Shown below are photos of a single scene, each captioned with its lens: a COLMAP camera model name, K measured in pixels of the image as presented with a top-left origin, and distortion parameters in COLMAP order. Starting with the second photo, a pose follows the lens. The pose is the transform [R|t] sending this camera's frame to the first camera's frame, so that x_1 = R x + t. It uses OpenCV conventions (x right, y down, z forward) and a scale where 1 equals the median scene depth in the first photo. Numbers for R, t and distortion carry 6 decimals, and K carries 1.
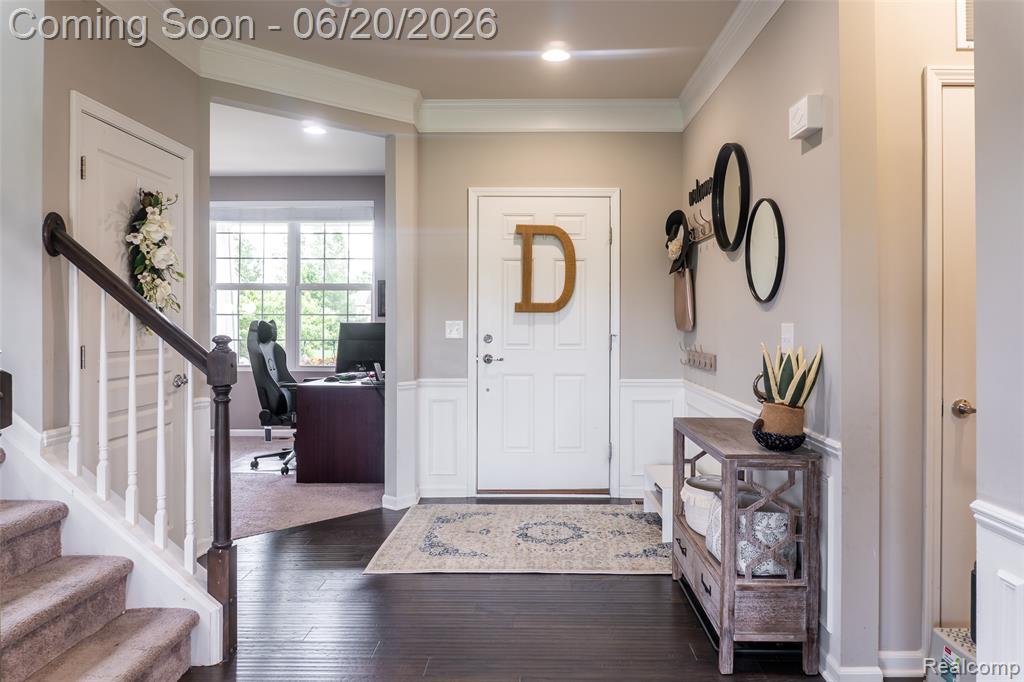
lens RADIAL K [[703.5, 0, 517.1], [0, 703.5, 331.1], [0, 0, 1]] dist [-0.021990, 0.002961]
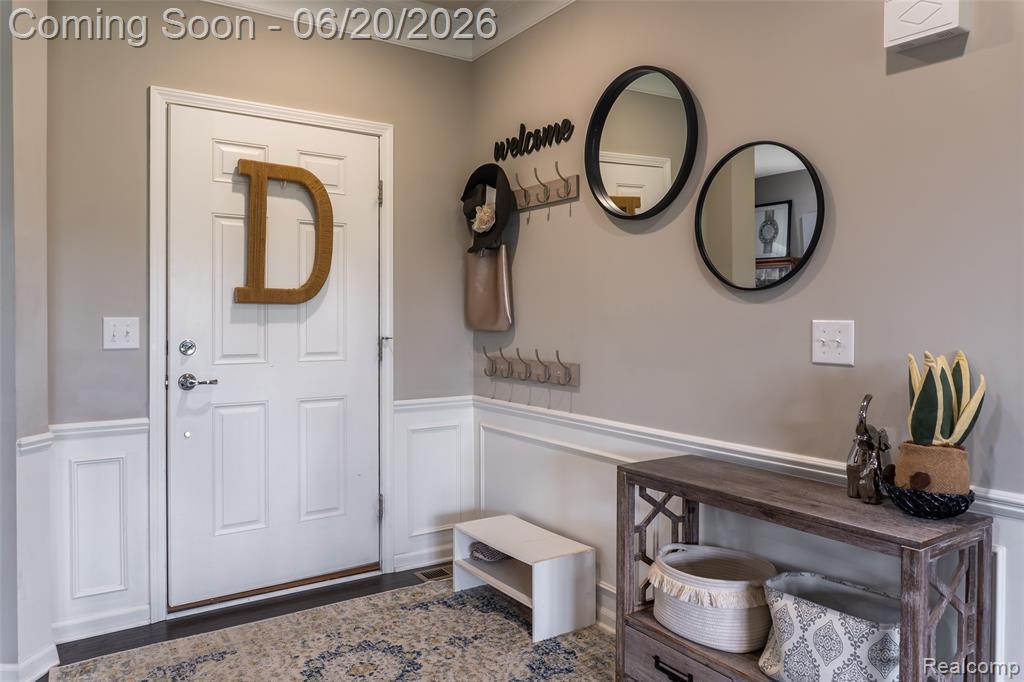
lens RADIAL K [[703.5, 0, 498.1], [0, 703.5, 325.6], [0, 0, 1]] dist [-0.021990, 0.002961]
pose [[0.815640, -0.007554, 0.578511, -0.170400], [0.009430, 0.999956, -0.000237, -0.005173], [-0.578484, 0.005649, 0.815674, 0.375127]]
